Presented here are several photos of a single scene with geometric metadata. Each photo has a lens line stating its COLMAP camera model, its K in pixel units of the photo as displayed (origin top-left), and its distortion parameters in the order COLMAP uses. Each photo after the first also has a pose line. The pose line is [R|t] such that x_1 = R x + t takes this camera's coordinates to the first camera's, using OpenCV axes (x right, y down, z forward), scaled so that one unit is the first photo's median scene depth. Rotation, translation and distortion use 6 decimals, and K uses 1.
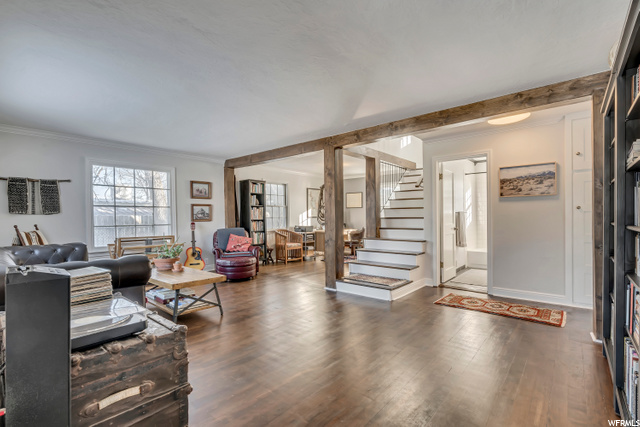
lens RADIAL K [[289.7, 0, 320.0], [0, 289.7, 213.5], [0, 0, 1]] dist [0.001129, 0.001054]
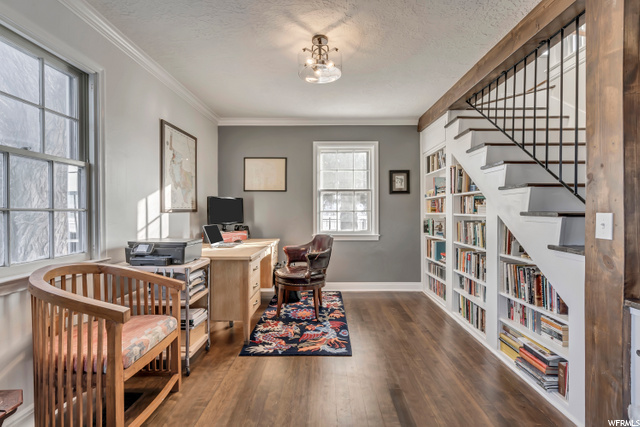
lens RADIAL K [[289.7, 0, 320.0], [0, 289.7, 213.5], [0, 0, 1]] dist [0.001129, 0.001054]
pose [[0.772538, -0.002256, 0.634964, -0.119113], [-0.012583, 0.999743, 0.018861, 0.008181], [-0.634843, -0.022561, 0.772311, 0.682598]]
